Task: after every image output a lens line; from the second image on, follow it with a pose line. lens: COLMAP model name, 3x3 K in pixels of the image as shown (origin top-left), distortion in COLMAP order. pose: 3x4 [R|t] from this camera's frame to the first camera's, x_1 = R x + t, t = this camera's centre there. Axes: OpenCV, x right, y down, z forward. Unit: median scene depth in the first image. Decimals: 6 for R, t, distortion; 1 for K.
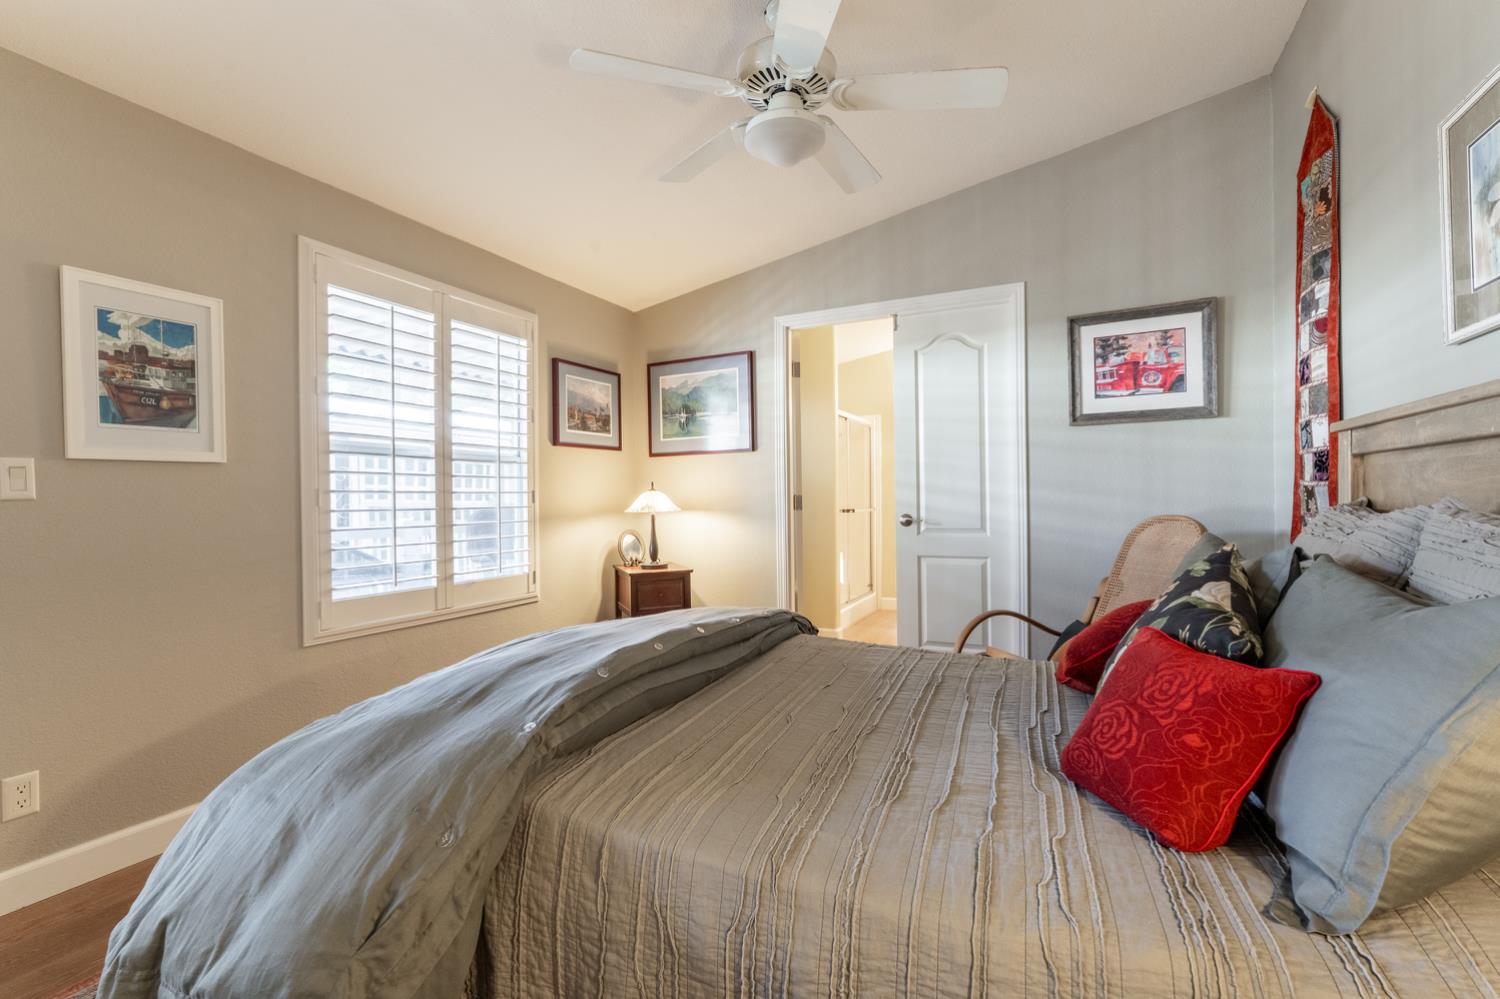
lens RADIAL K [[643.7, 0, 750.0], [0, 643.7, 499.5], [0, 0, 1]] dist [-0.000465, -0.000140]
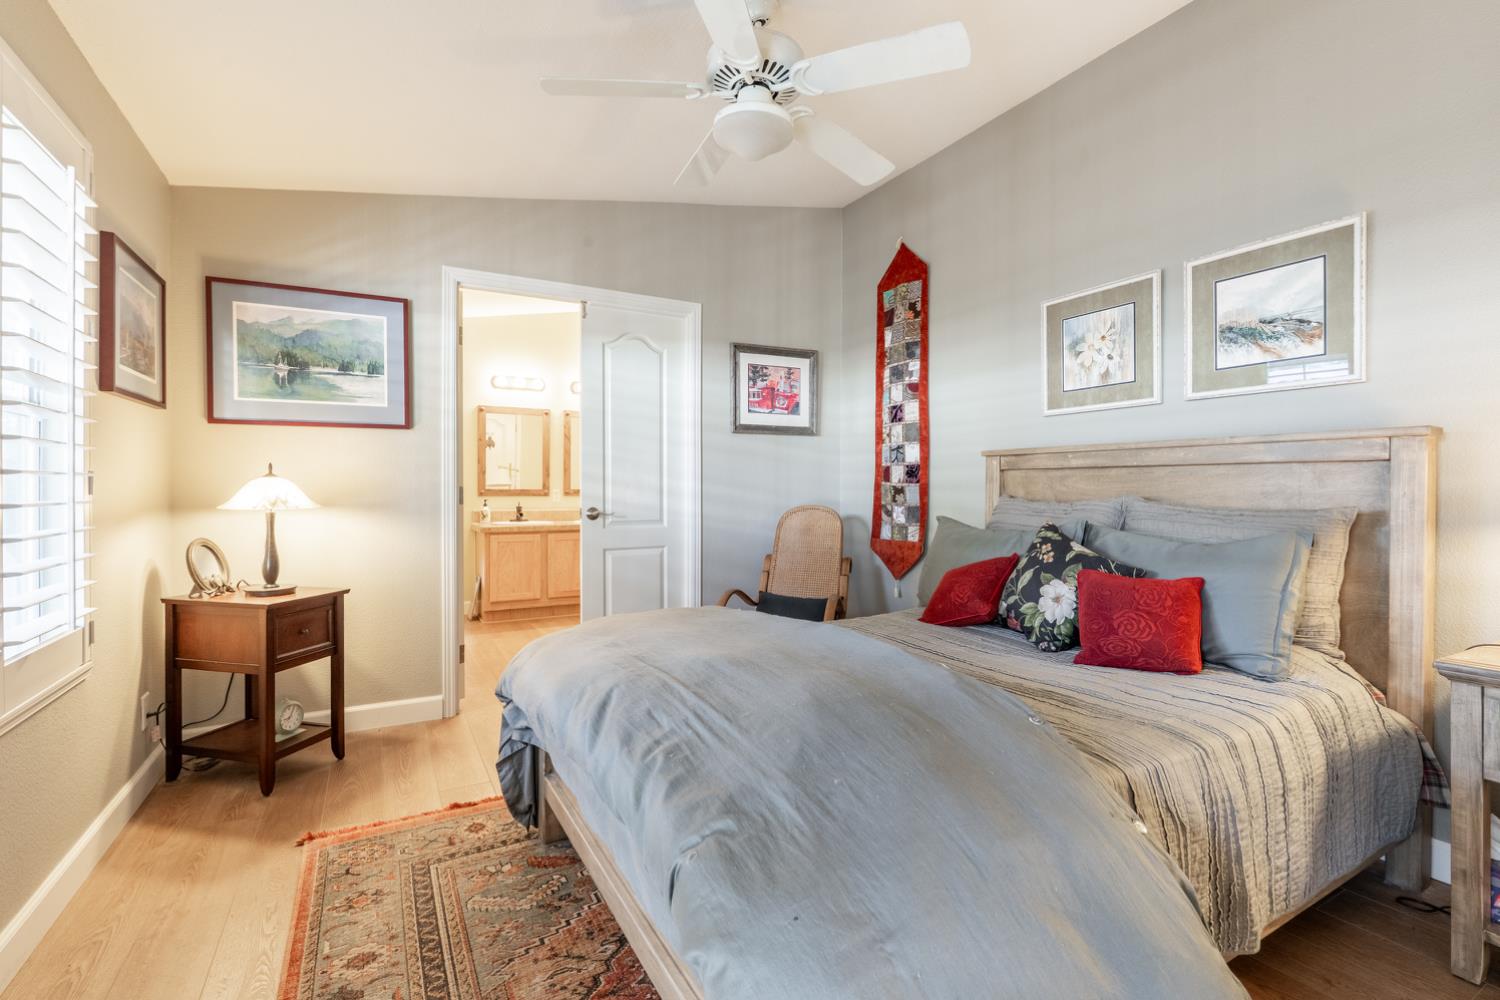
lens RADIAL K [[663.7, 0, 723.0], [0, 663.7, 492.2], [0, 0, 1]] dist [0.000911, 0.000025]
pose [[0.593247, 0.005392, 0.805002, -0.493144], [-0.006592, 0.999977, -0.001840, -0.000031], [-0.804993, -0.004215, 0.593269, 0.260453]]
